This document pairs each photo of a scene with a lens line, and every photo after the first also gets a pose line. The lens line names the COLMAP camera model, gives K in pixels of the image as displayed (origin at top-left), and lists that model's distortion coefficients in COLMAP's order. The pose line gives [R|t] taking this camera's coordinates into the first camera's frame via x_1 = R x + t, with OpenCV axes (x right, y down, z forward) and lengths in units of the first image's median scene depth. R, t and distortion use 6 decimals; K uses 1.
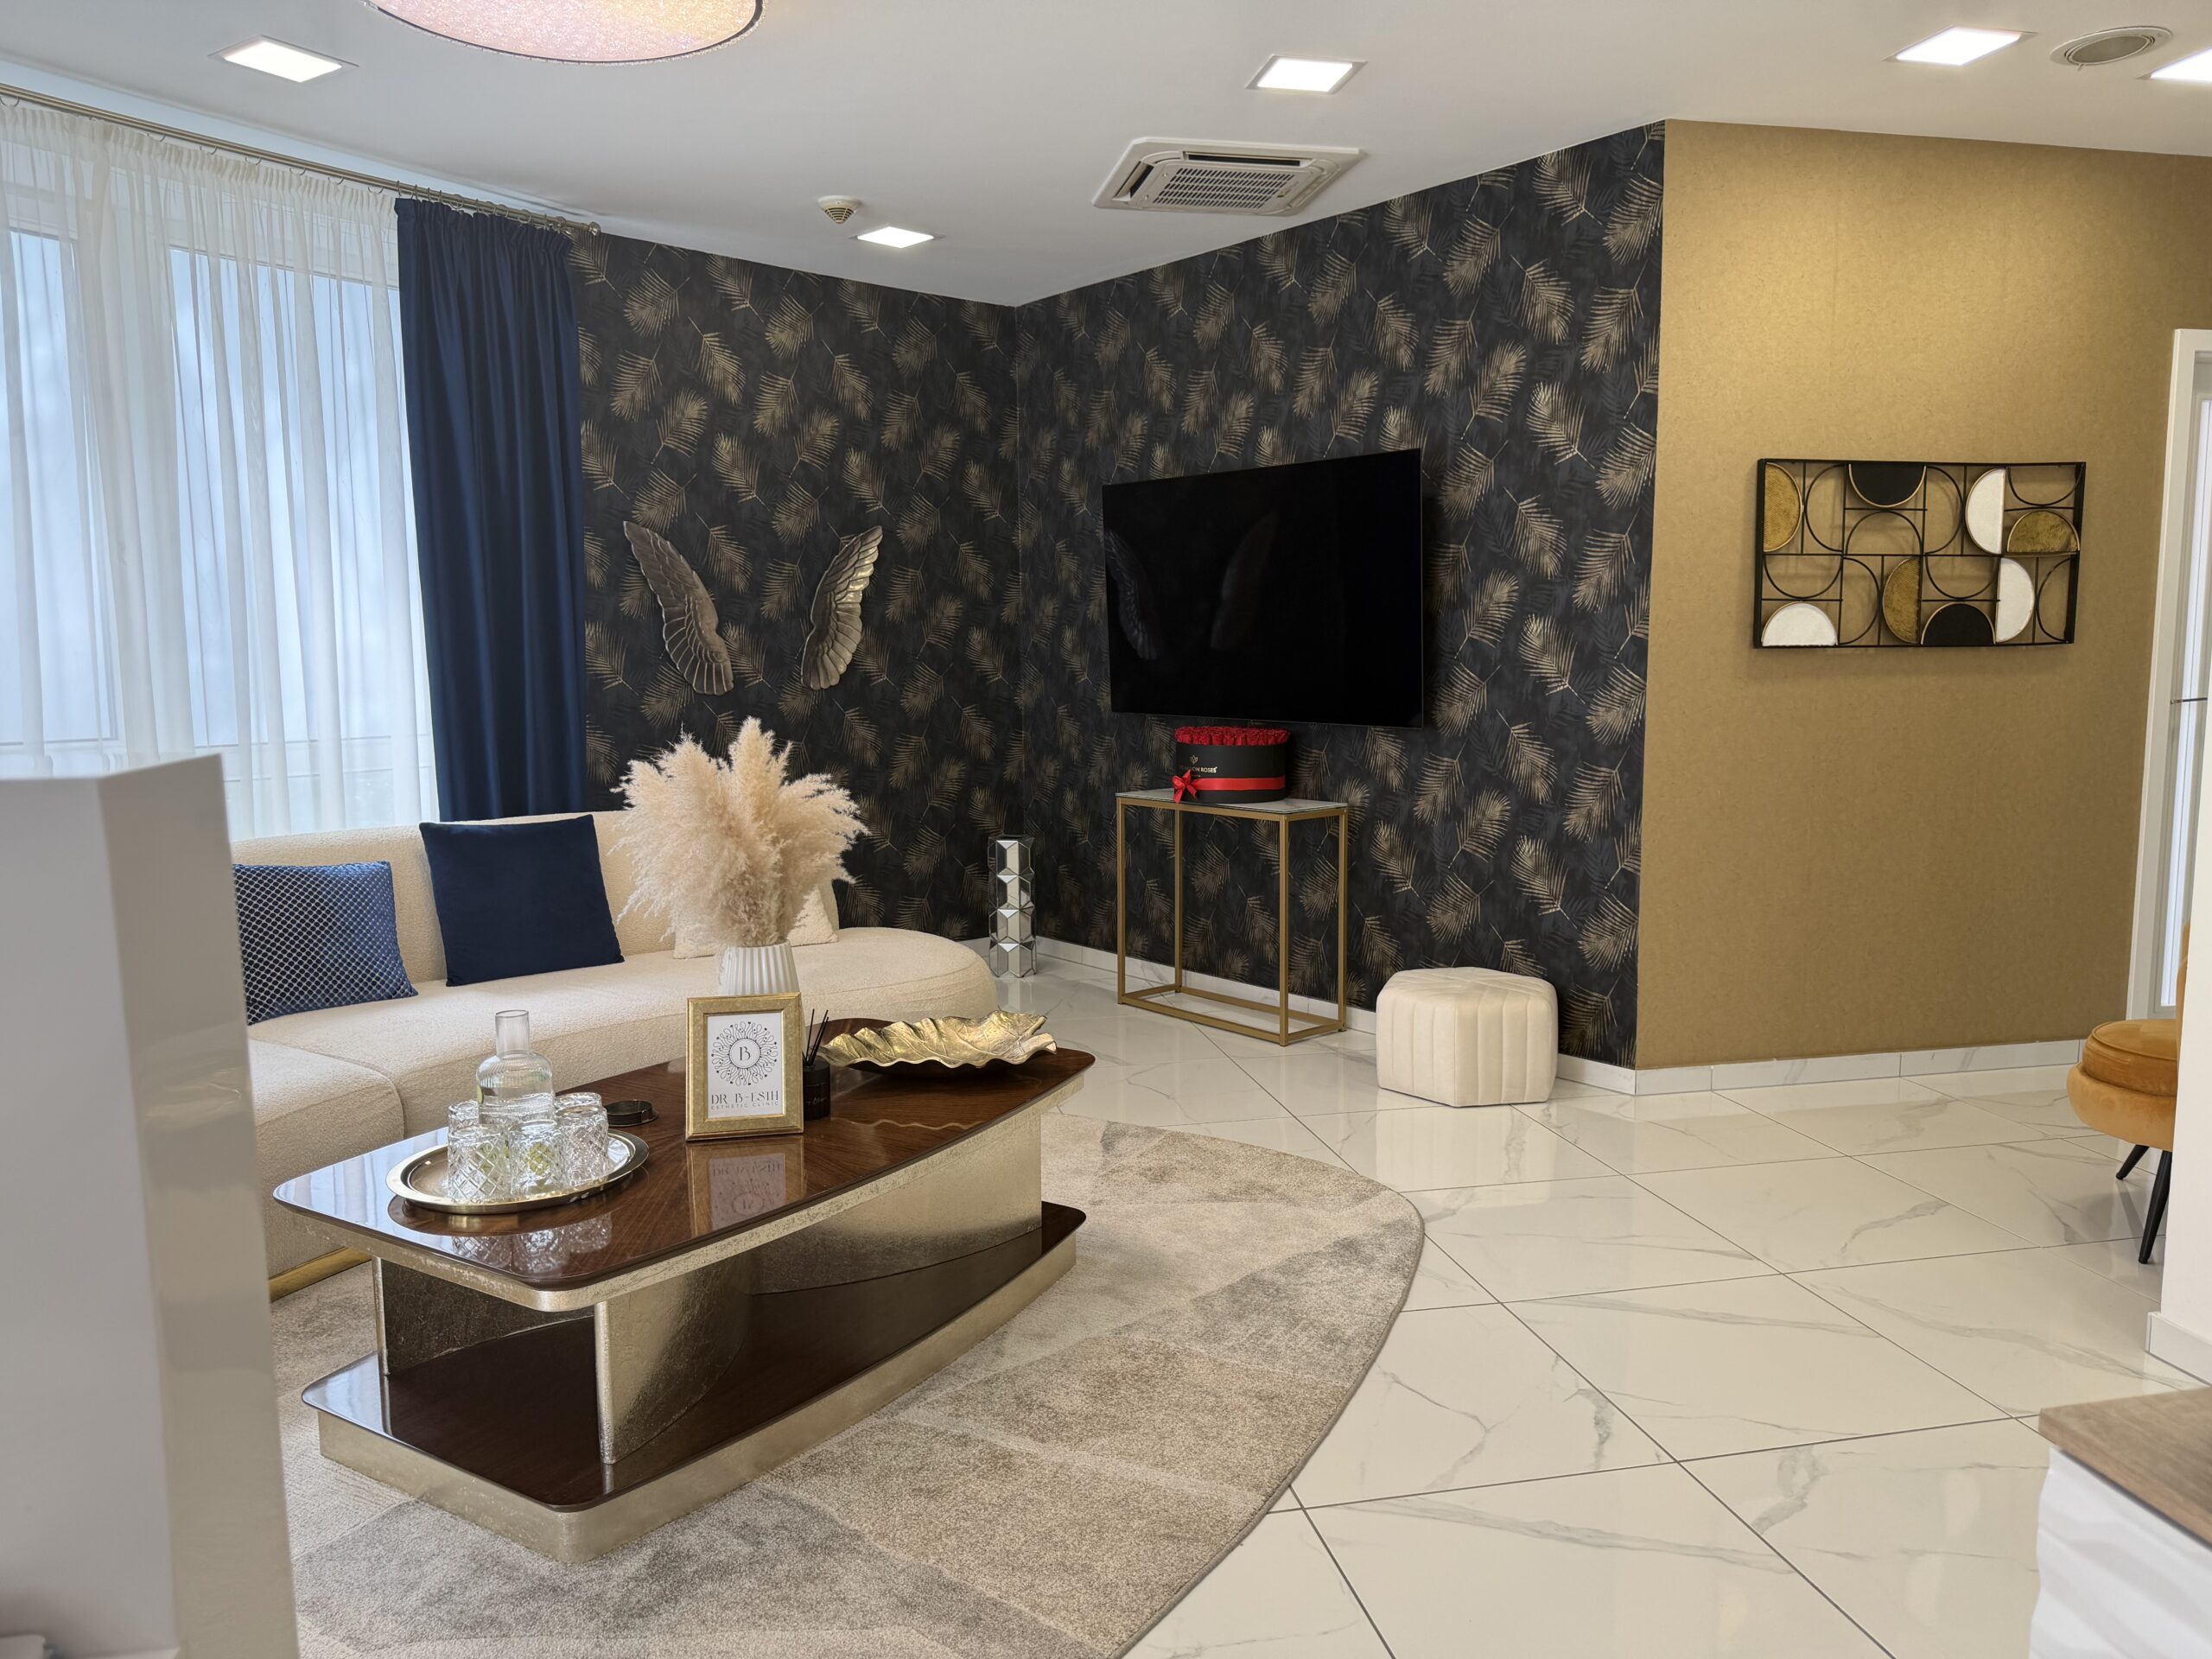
lens RADIAL K [[1566.5, 0, 1106.0], [0, 1566.5, 829.5], [0, 0, 1]] dist [0.152145, -0.294835]
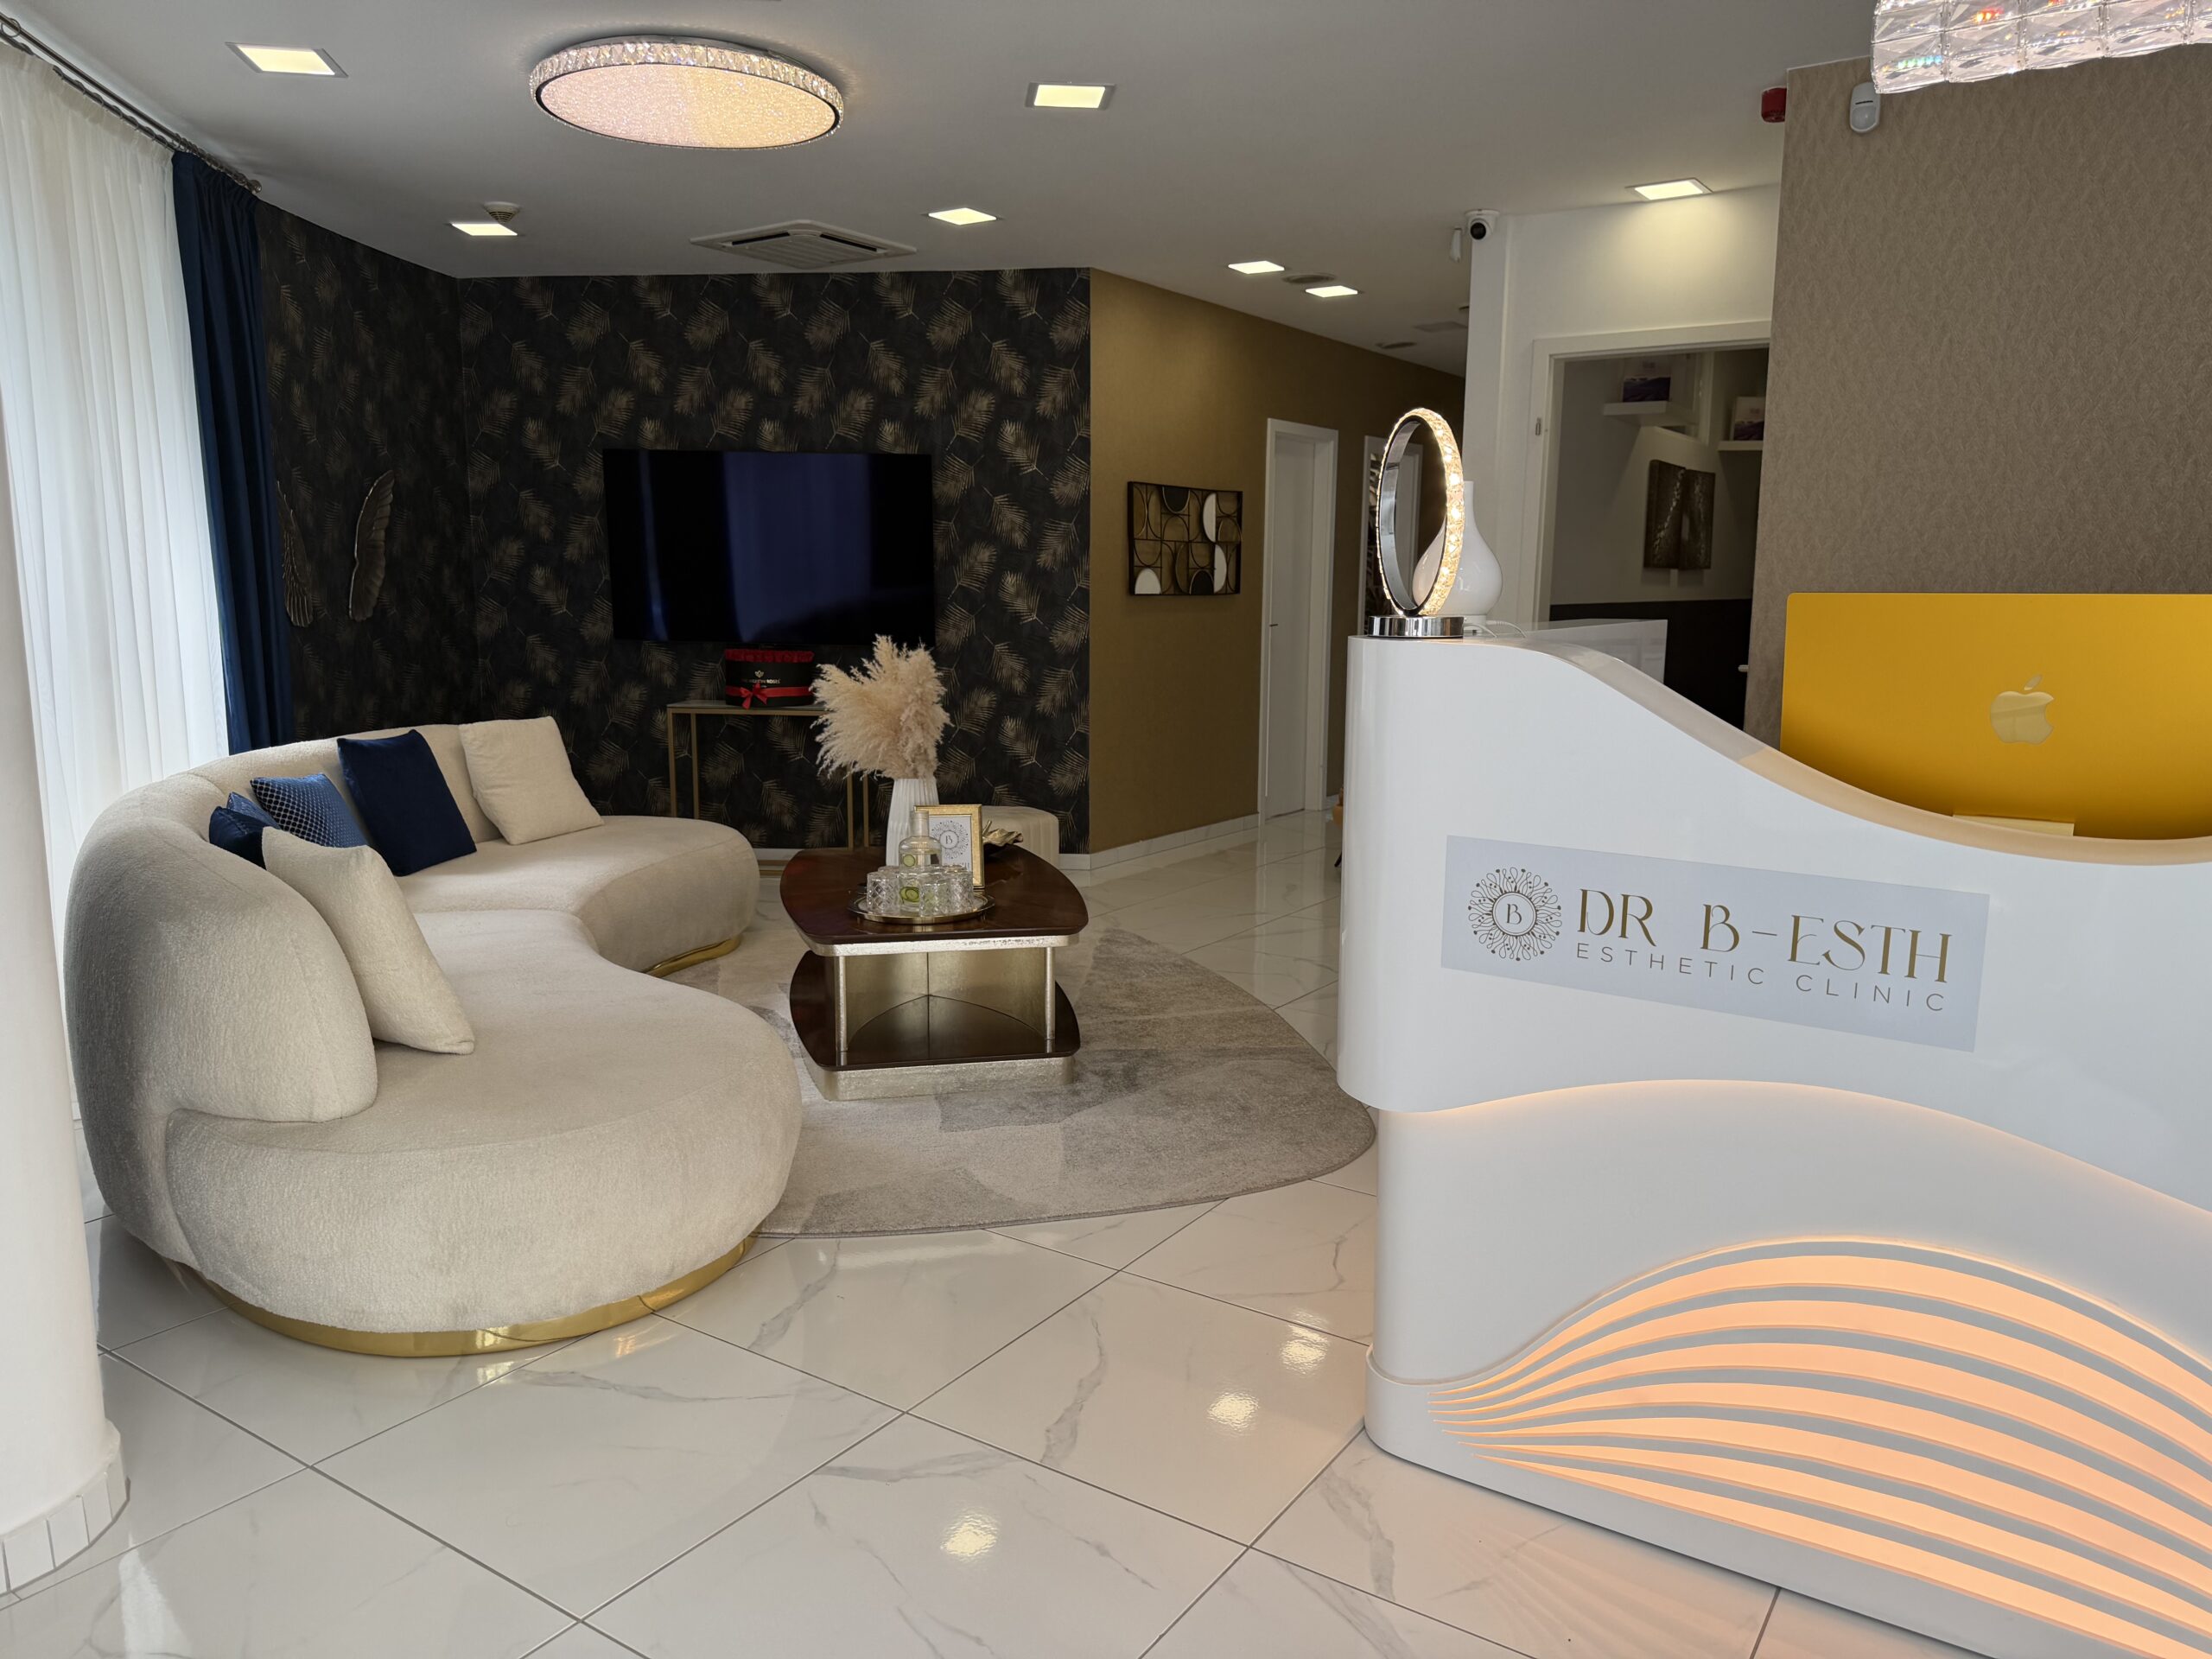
lens RADIAL K [[1567.7, 0, 1106.3], [0, 1567.7, 843.1], [0, 0, 1]] dist [0.156804, -0.297464]
pose [[0.717367, -0.101520, 0.689259, -0.764162], [0.071072, 0.994829, 0.072556, 0.023681], [-0.693061, -0.003062, 0.720873, -0.177271]]
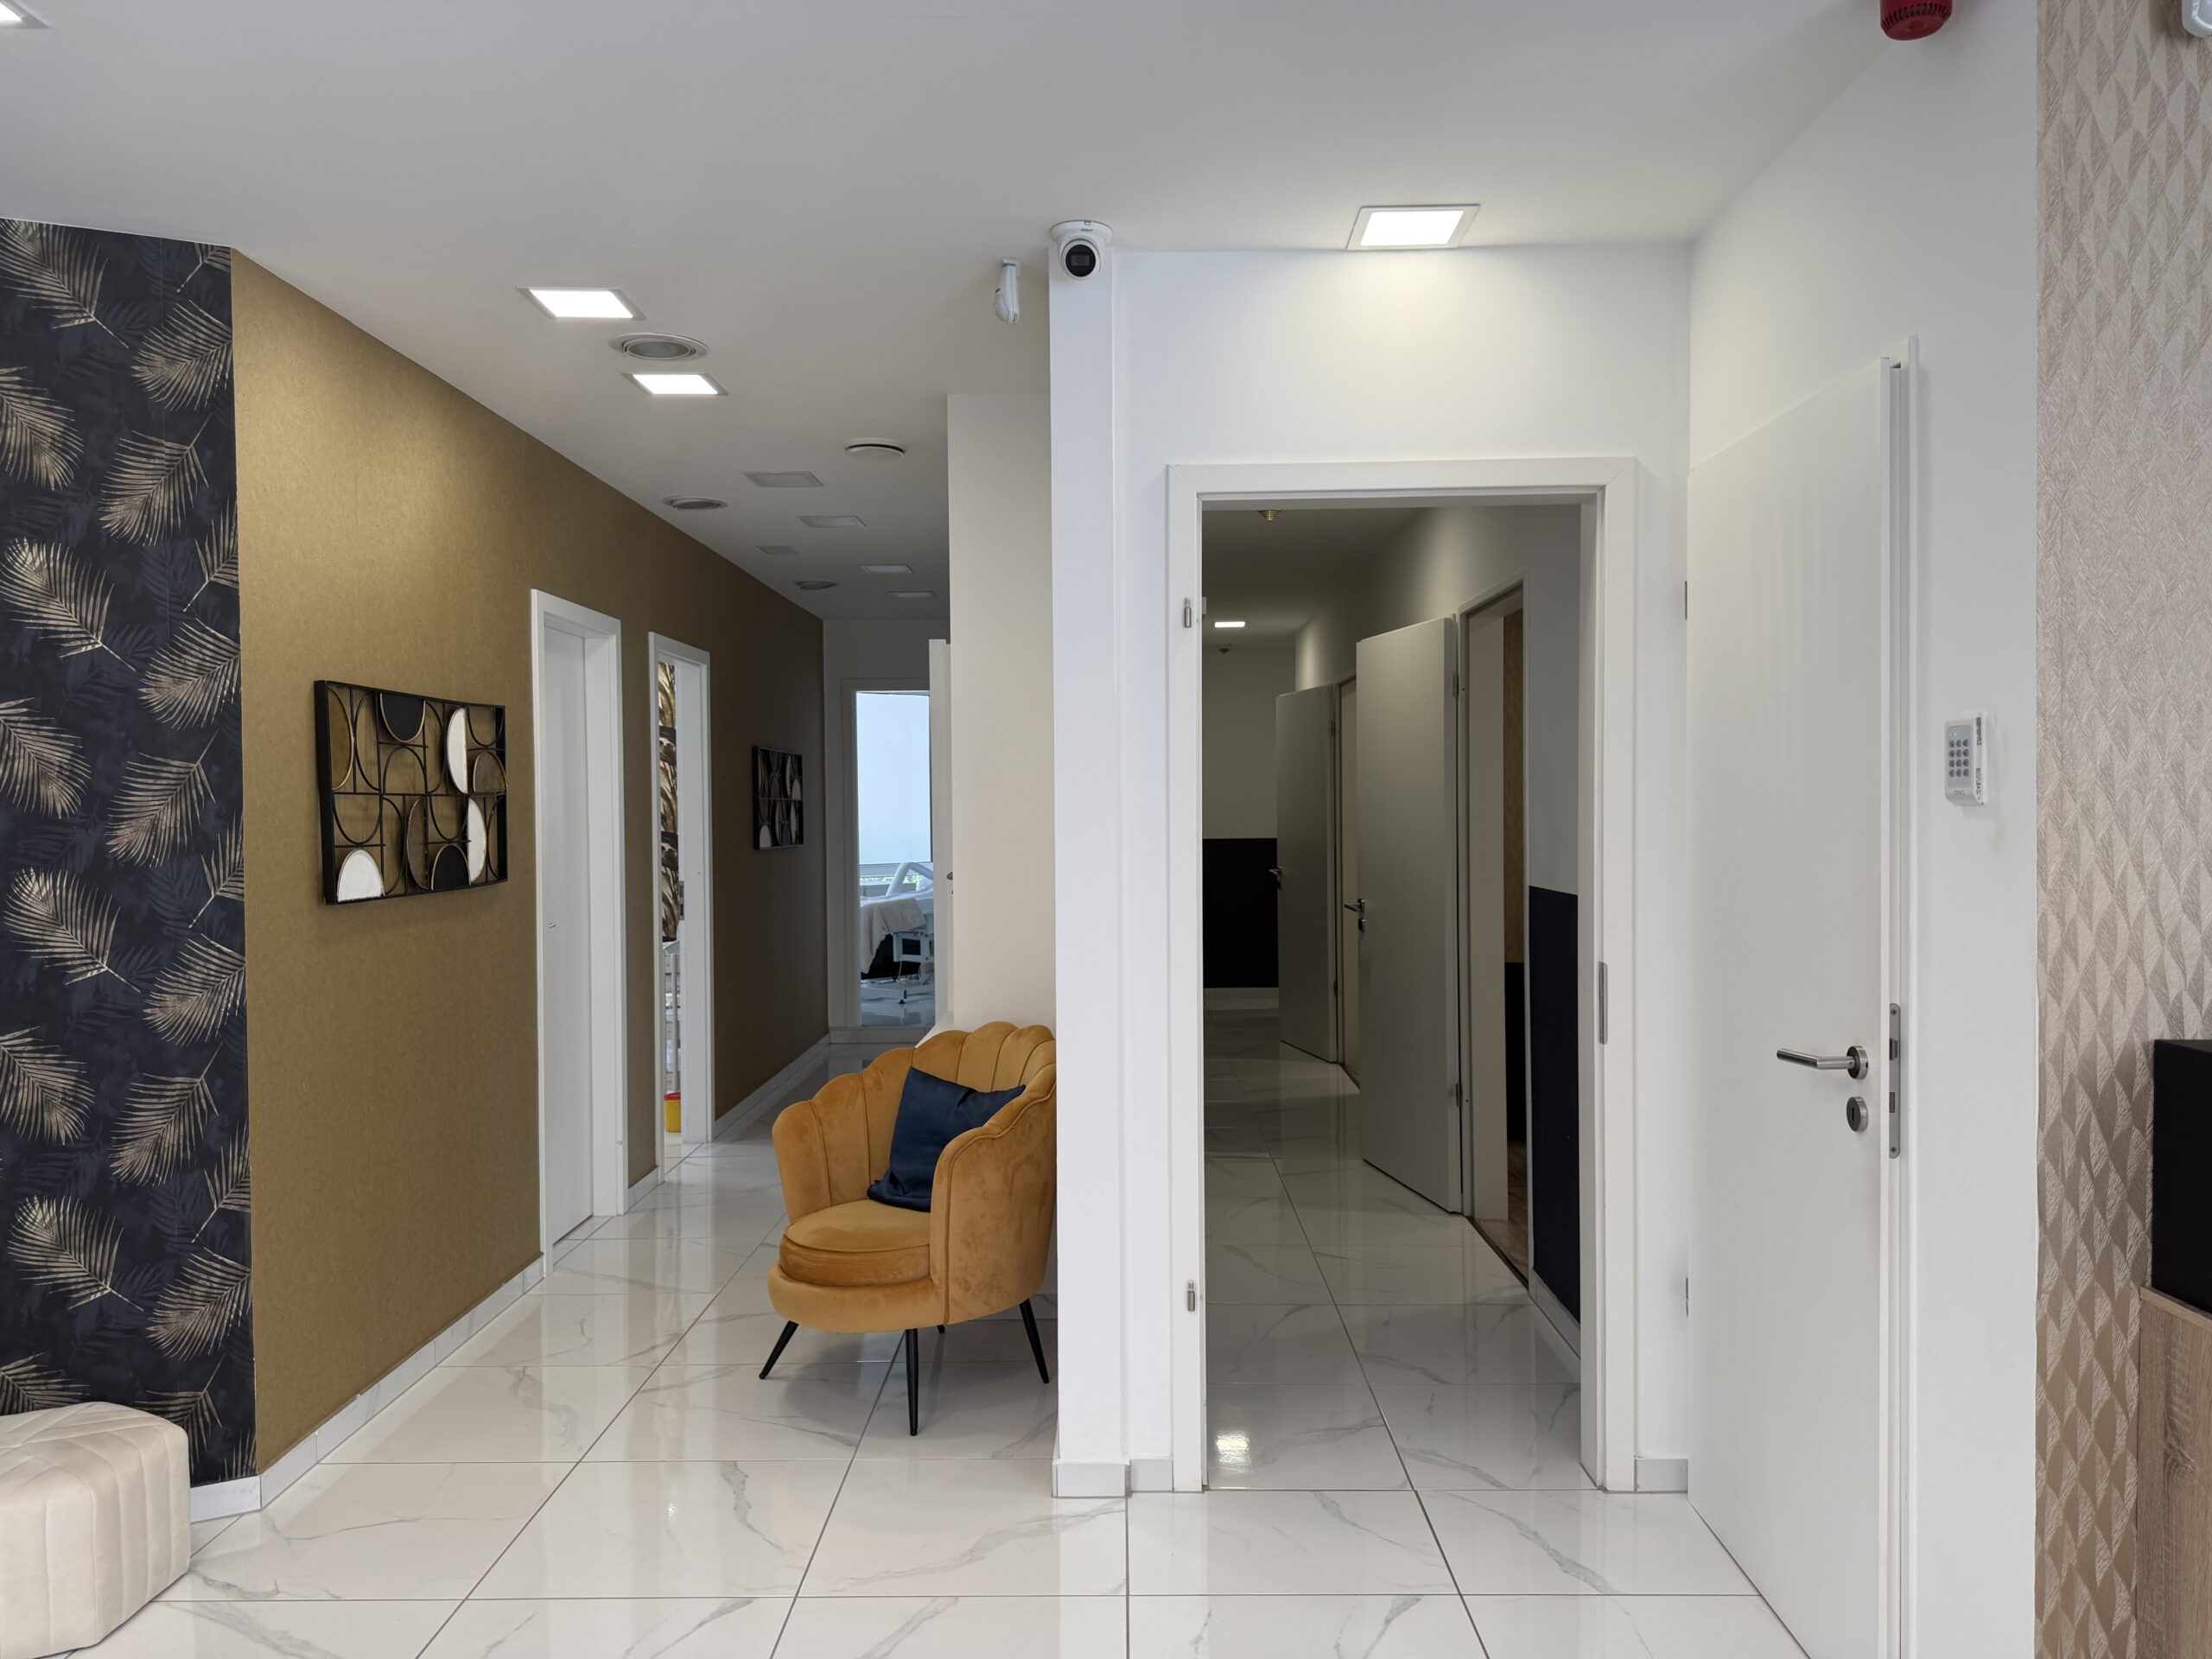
lens RADIAL K [[1591.1, 0, 1119.7], [0, 1591.1, 838.1], [0, 0, 1]] dist [-0.002135, -0.002087]
pose [[0.213405, -0.013906, 0.976865, -0.302142], [0.120994, 0.992577, -0.012303, -0.086059], [-0.969443, 0.120820, 0.213503, 0.410802]]
